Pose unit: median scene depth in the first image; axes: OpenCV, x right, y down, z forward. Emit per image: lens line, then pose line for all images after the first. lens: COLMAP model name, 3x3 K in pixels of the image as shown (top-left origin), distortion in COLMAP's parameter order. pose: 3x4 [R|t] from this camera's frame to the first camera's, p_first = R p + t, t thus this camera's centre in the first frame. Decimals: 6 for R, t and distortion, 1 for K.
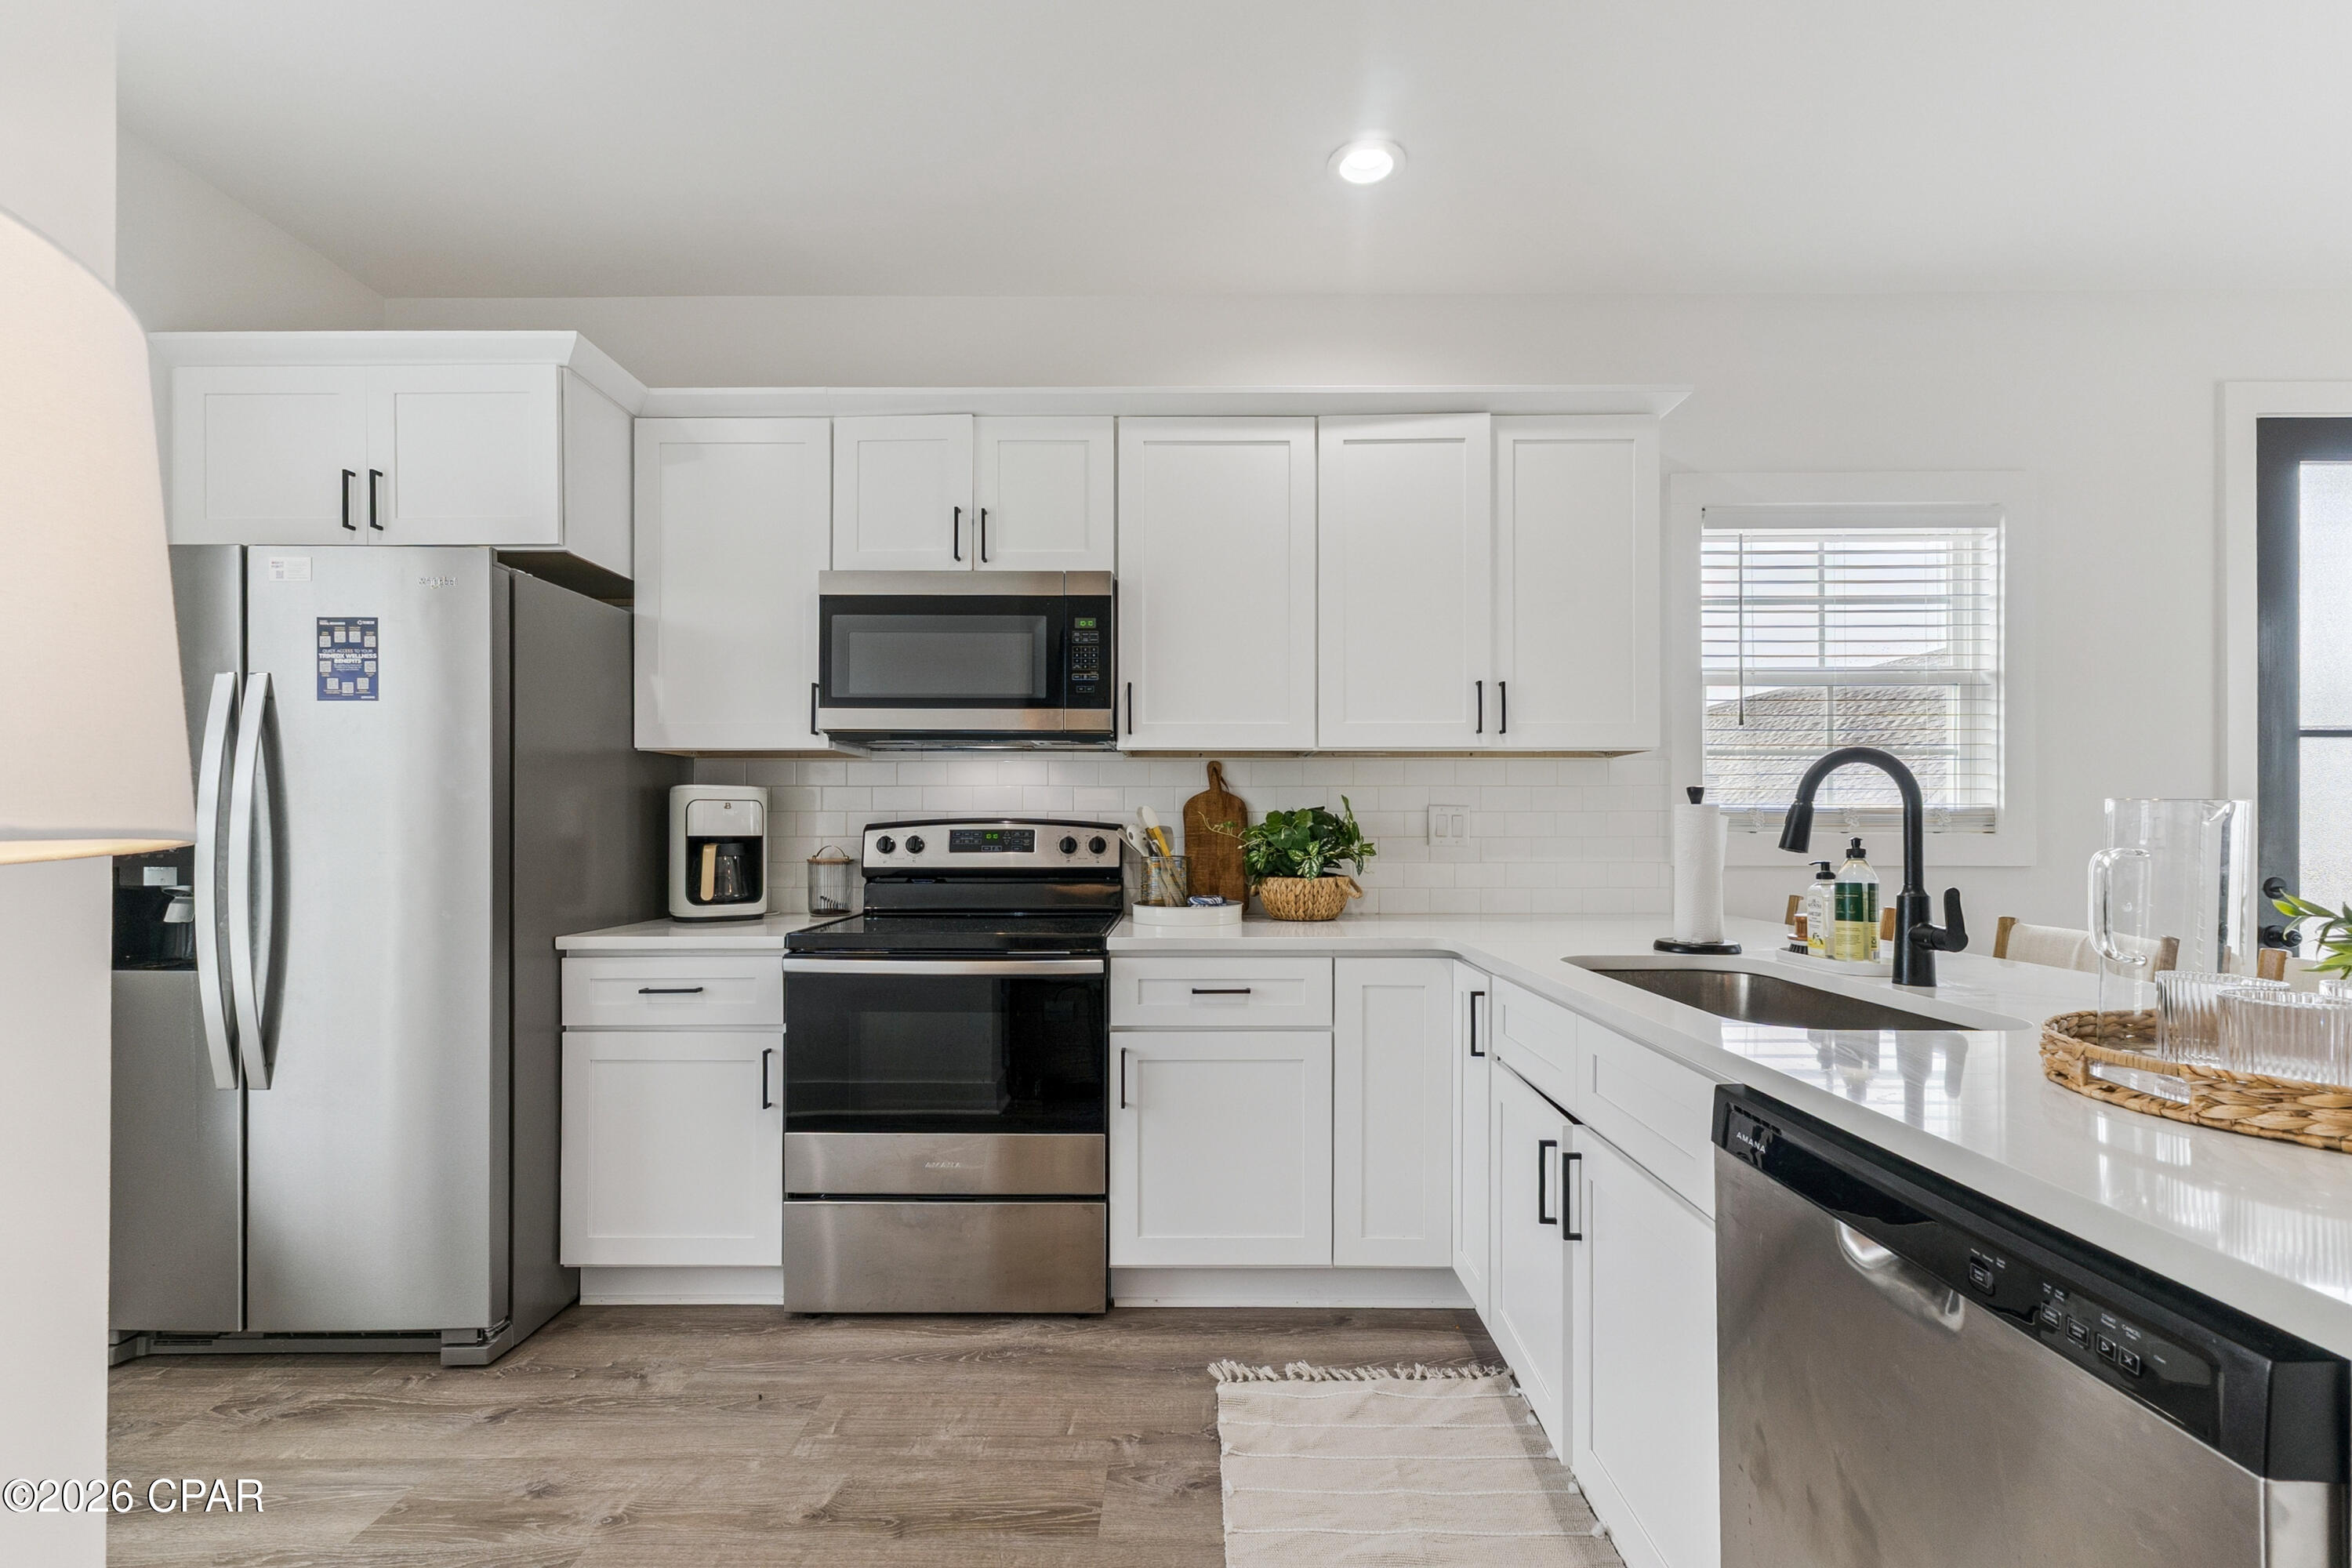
lens RADIAL K [[994.9, 0, 1185.4], [0, 994.9, 828.4], [0, 0, 1]] dist [0.001350, 0.000139]
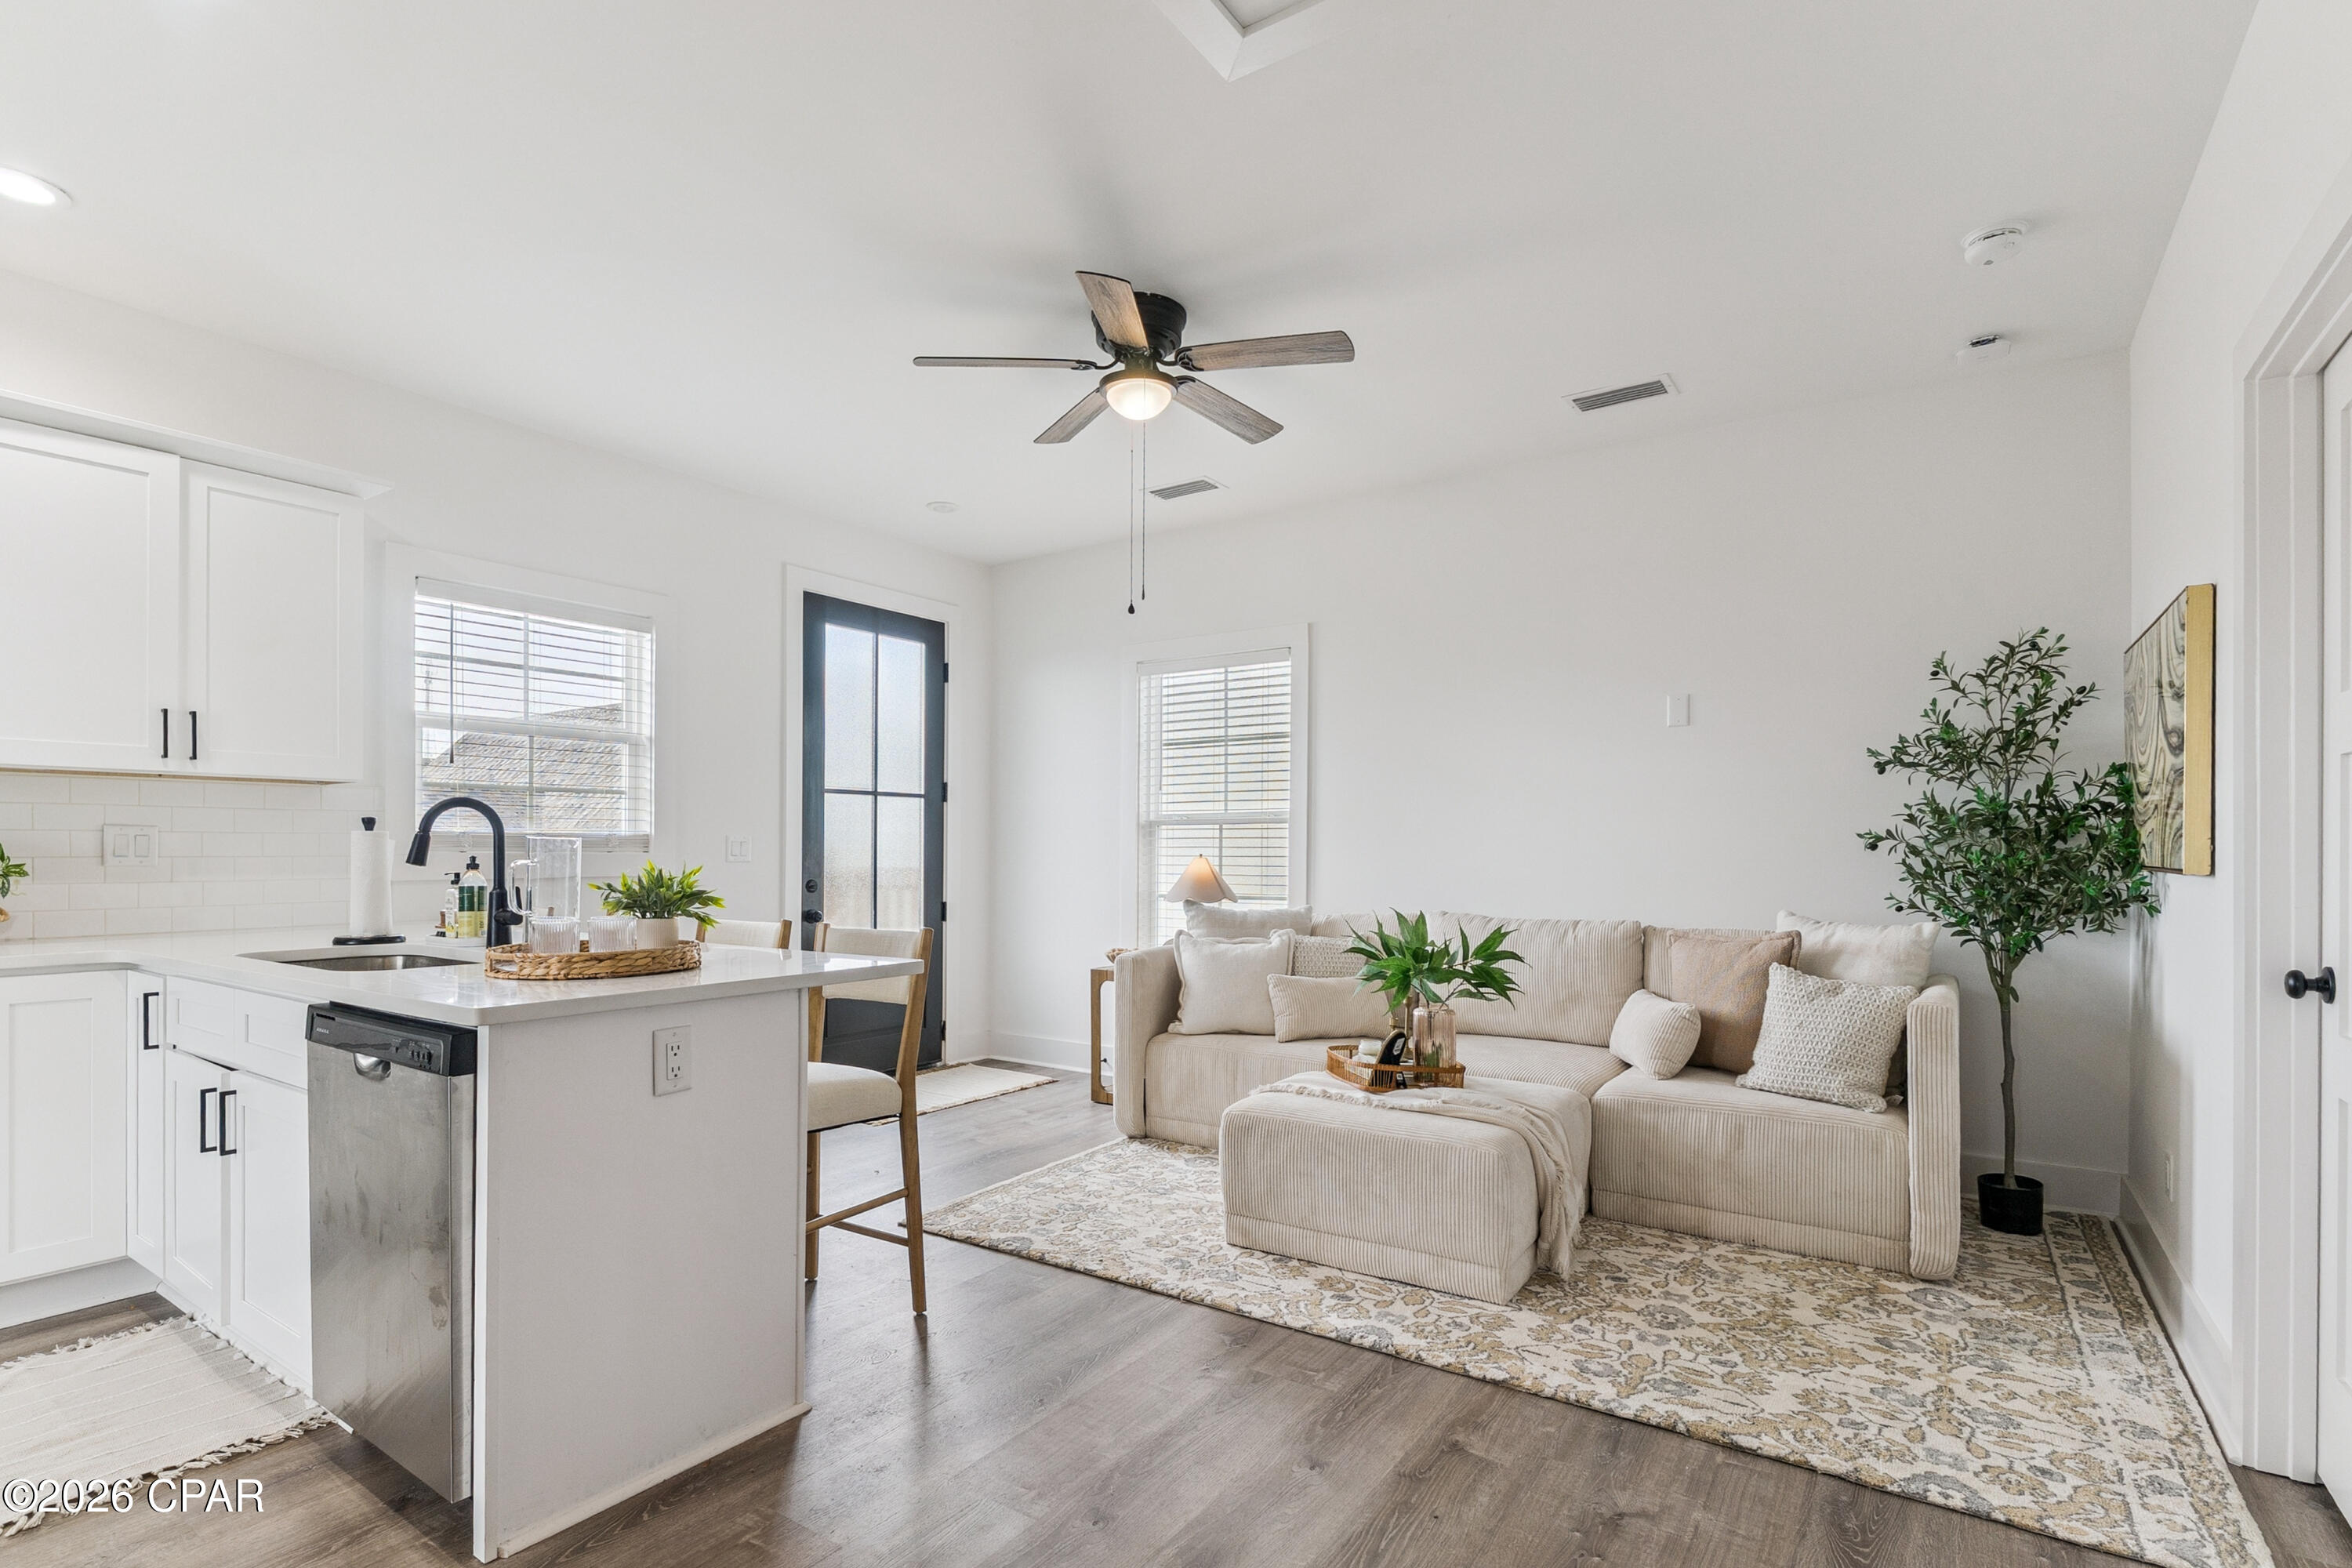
lens RADIAL K [[1132.0, 0, 1178.7], [0, 1132.0, 852.2], [0, 0, 1]] dist [-0.002009, -0.000618]
pose [[0.558287, -0.001290, 0.829647, -0.111327], [-0.002546, 0.999991, 0.003269, -0.003371], [-0.829644, -0.003937, 0.558279, -0.635468]]
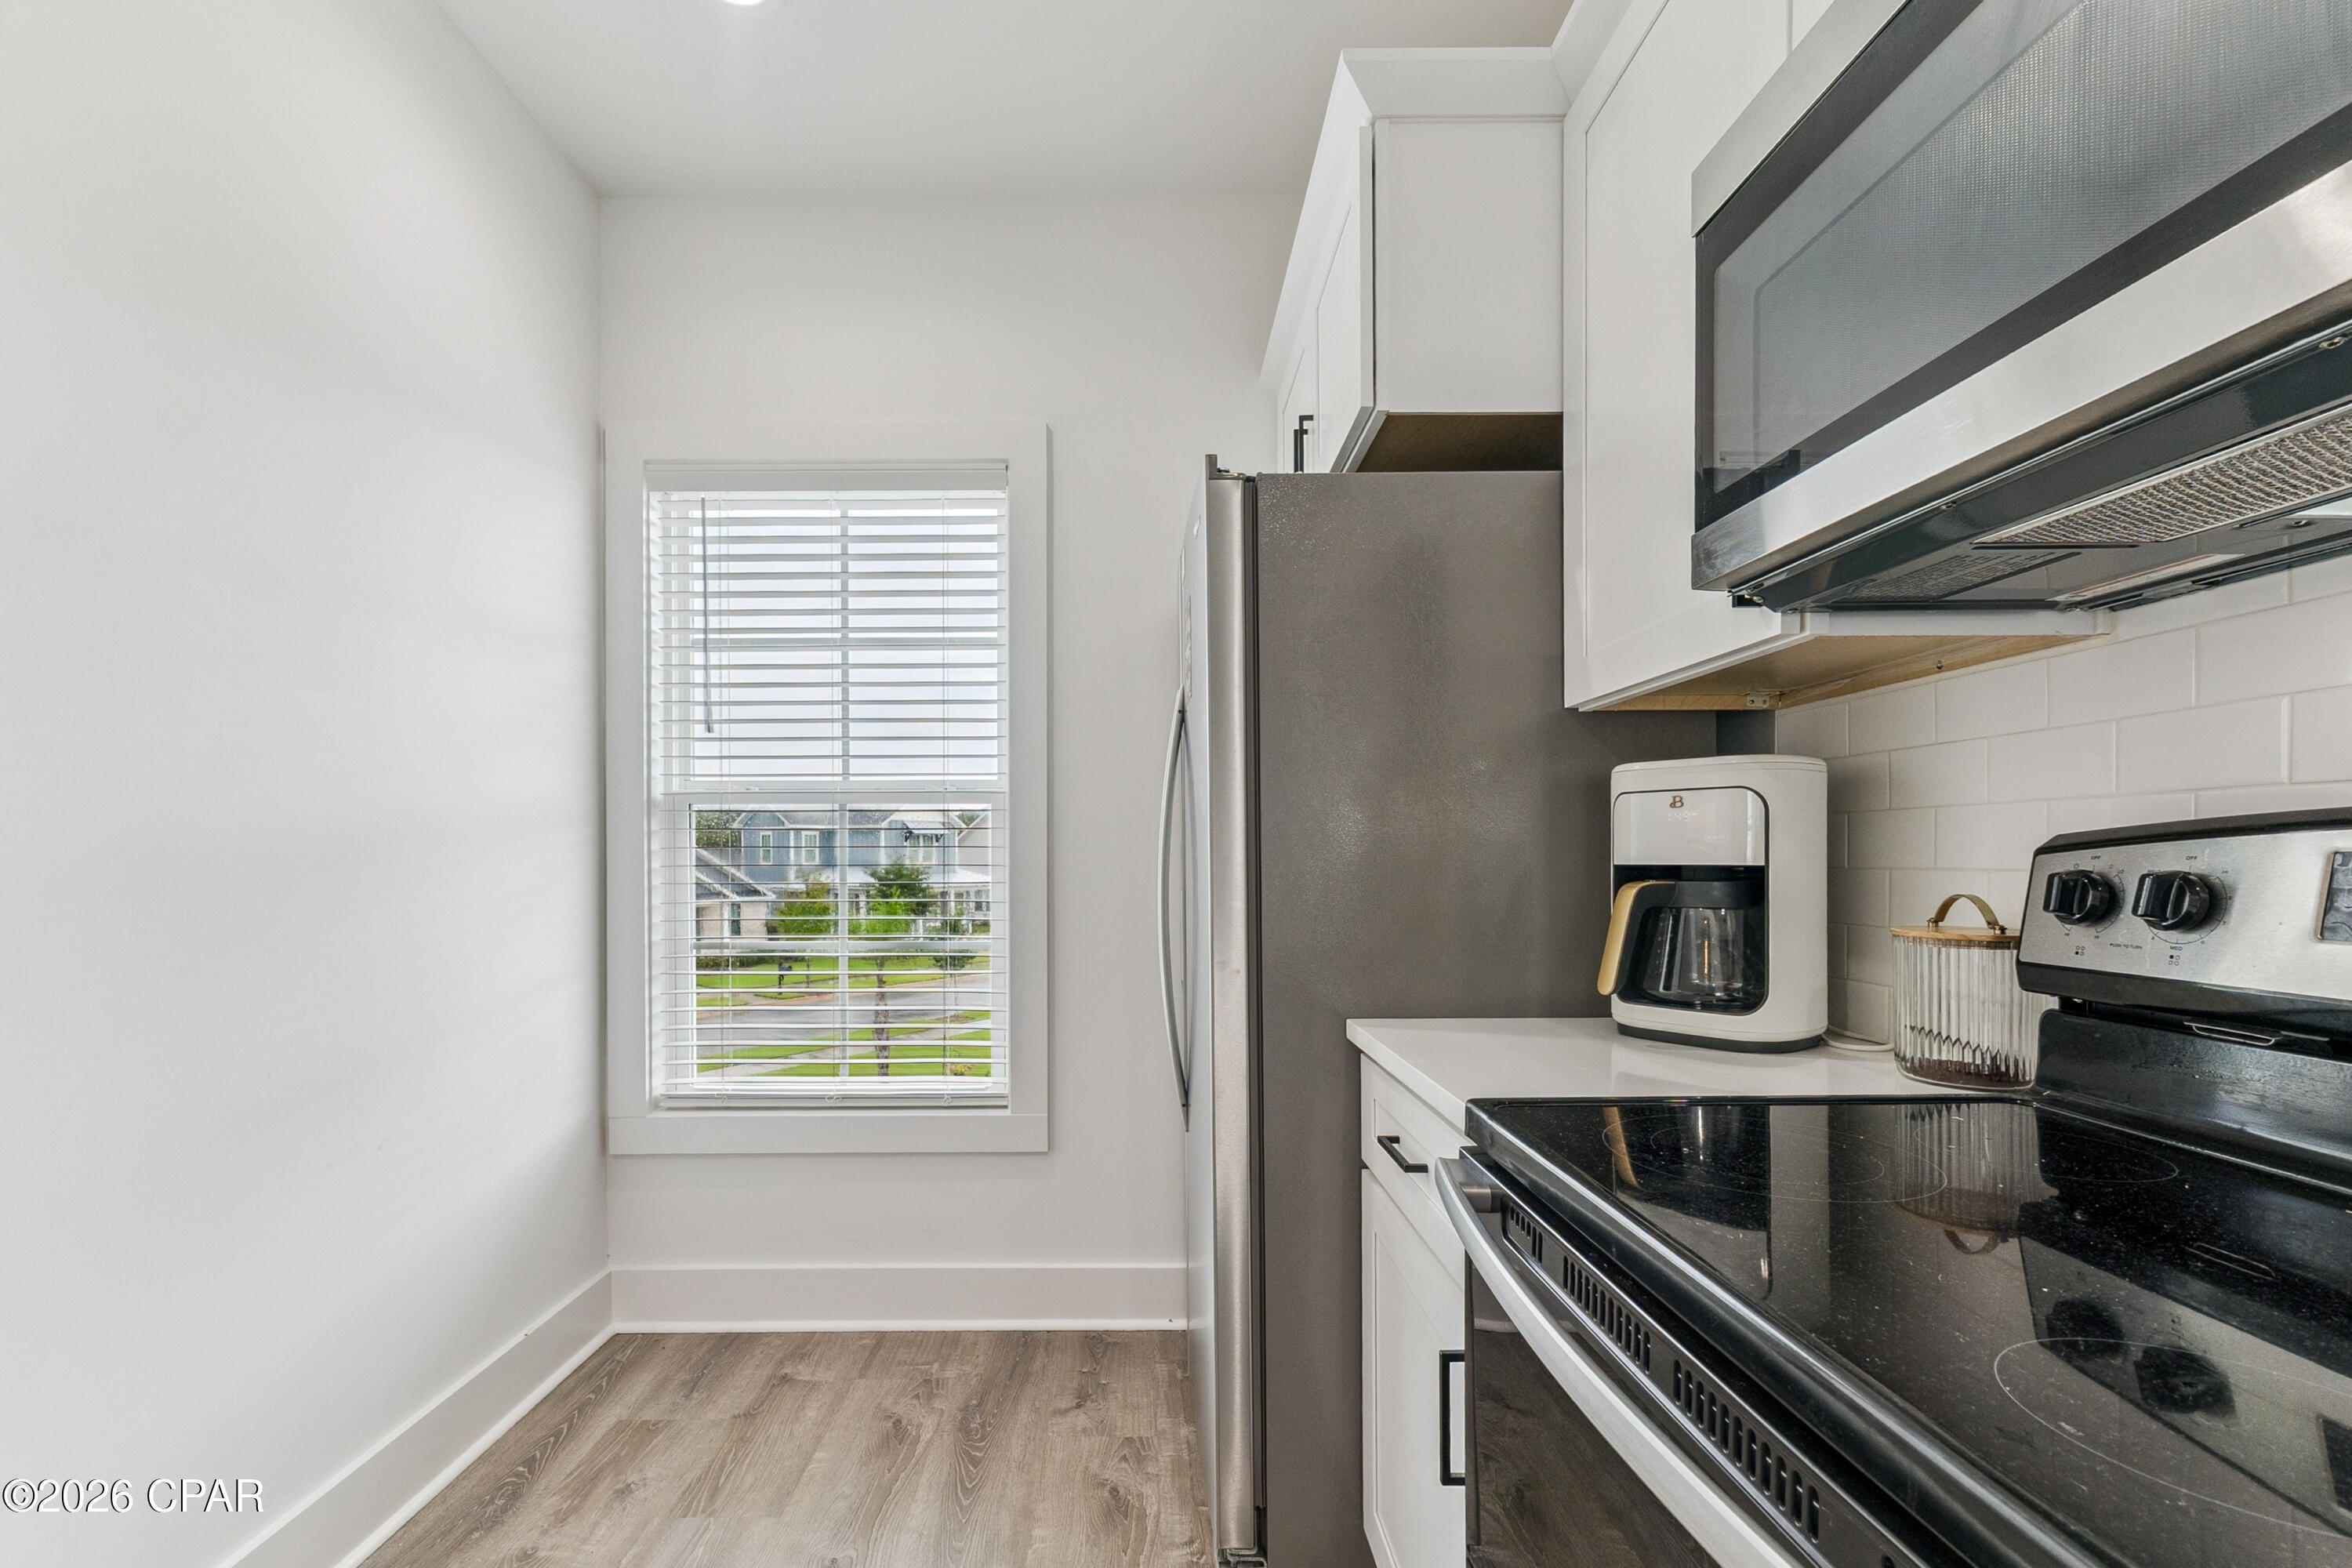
lens RADIAL K [[1008.3, 0, 1175.8], [0, 1008.3, 850.5], [0, 0, 1]] dist [-0.000265, -0.000138]
pose [[0.027765, -0.000651, -0.999614, 0.018843], [0.005979, 0.999982, -0.000485, -0.000163], [0.999597, -0.005963, 0.027768, 0.855761]]
